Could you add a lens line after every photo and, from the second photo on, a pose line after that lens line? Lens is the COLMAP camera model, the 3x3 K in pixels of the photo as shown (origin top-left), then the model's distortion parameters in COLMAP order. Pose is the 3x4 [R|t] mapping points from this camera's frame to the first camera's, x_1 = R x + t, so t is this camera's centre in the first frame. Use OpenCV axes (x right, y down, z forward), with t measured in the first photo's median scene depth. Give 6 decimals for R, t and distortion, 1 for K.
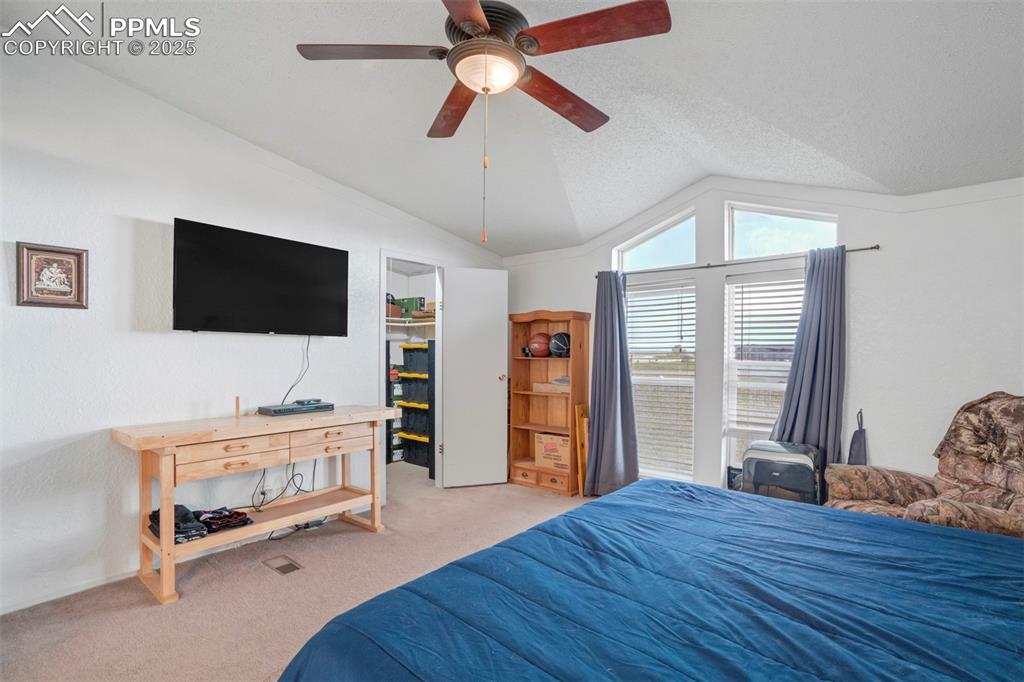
lens RADIAL K [[464.3, 0, 513.4], [0, 464.3, 362.7], [0, 0, 1]] dist [-0.002141, 0.004026]
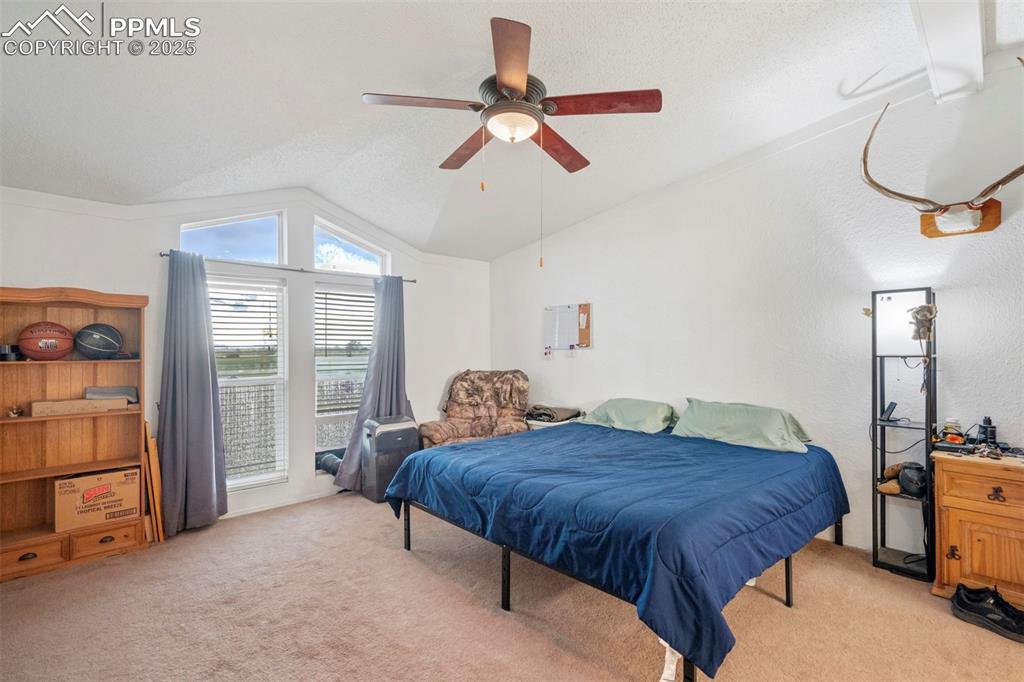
lens RADIAL K [[464.3, 0, 511.7], [0, 464.3, 342.4], [0, 0, 1]] dist [-0.002141, 0.004026]
pose [[0.185524, 0.008998, 0.982599, -0.544351], [0.028916, 0.999475, -0.014612, -0.010085], [-0.982214, 0.031123, 0.185167, 0.318709]]
